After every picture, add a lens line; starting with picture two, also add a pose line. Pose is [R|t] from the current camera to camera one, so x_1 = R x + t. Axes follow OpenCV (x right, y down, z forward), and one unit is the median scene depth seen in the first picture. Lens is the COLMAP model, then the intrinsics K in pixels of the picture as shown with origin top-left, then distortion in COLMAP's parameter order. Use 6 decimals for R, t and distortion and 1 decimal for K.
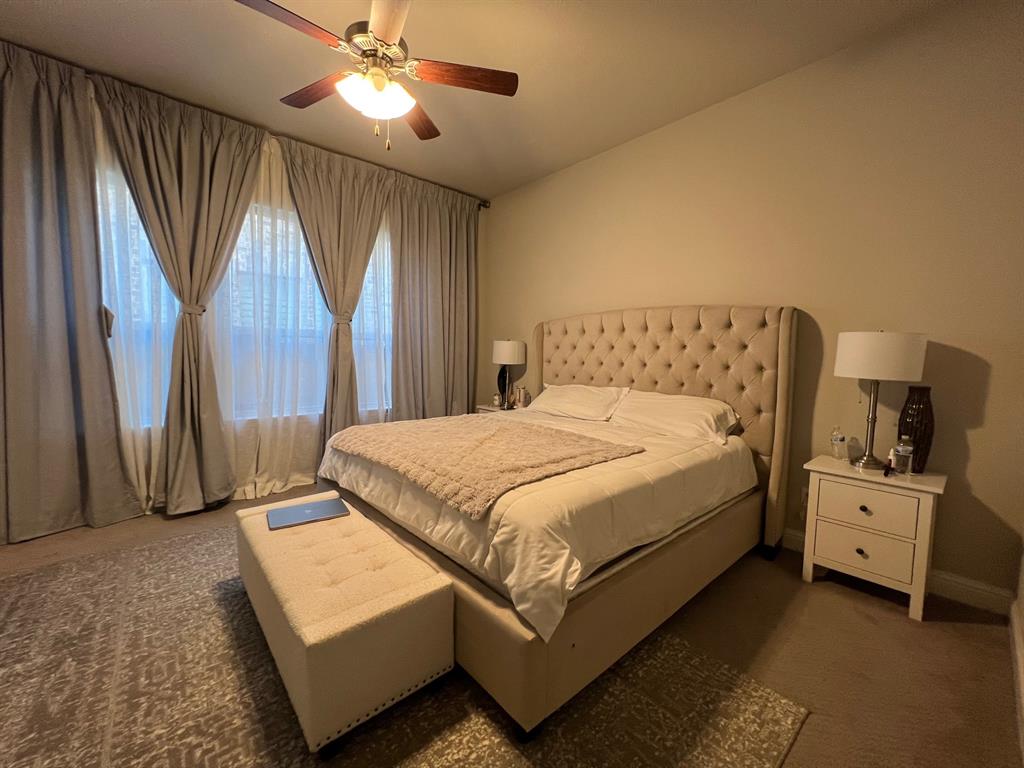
lens RADIAL K [[411.4, 0, 511.4], [0, 411.4, 384.8], [0, 0, 1]] dist [-0.004362, 0.001244]
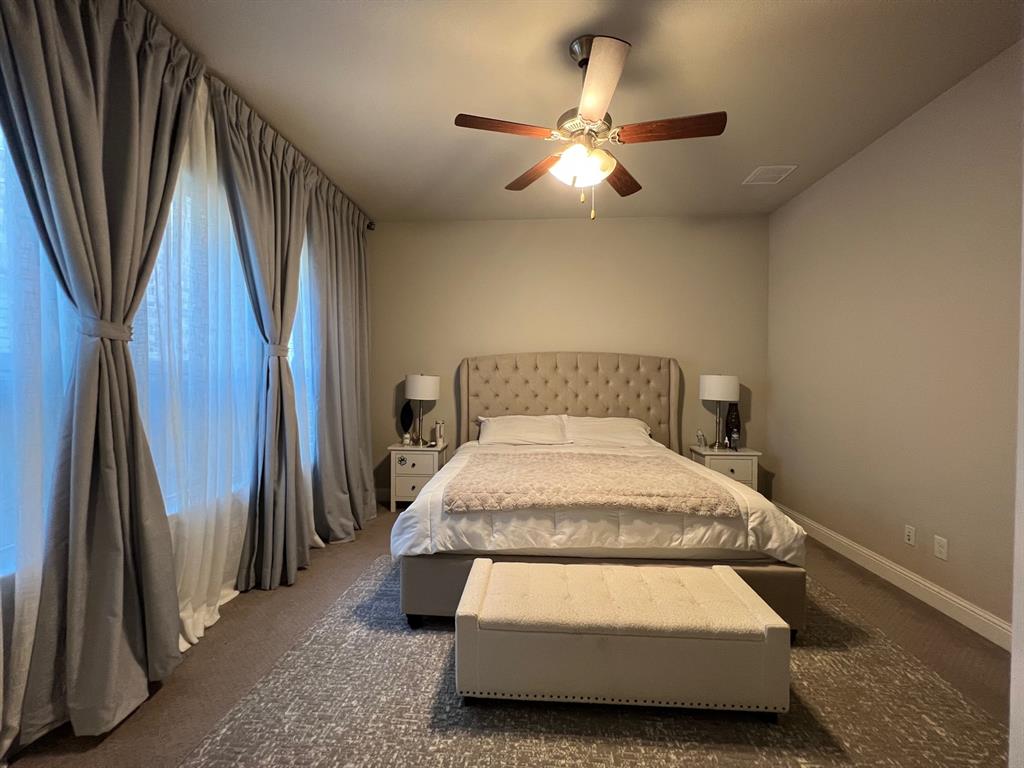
lens RADIAL K [[411.4, 0, 511.7], [0, 411.4, 388.2], [0, 0, 1]] dist [-0.004362, 0.001244]
pose [[0.703358, -0.028549, 0.710262, -0.917346], [0.059747, 0.998032, -0.019050, -0.075042], [-0.708321, 0.055835, 0.703679, 0.294708]]
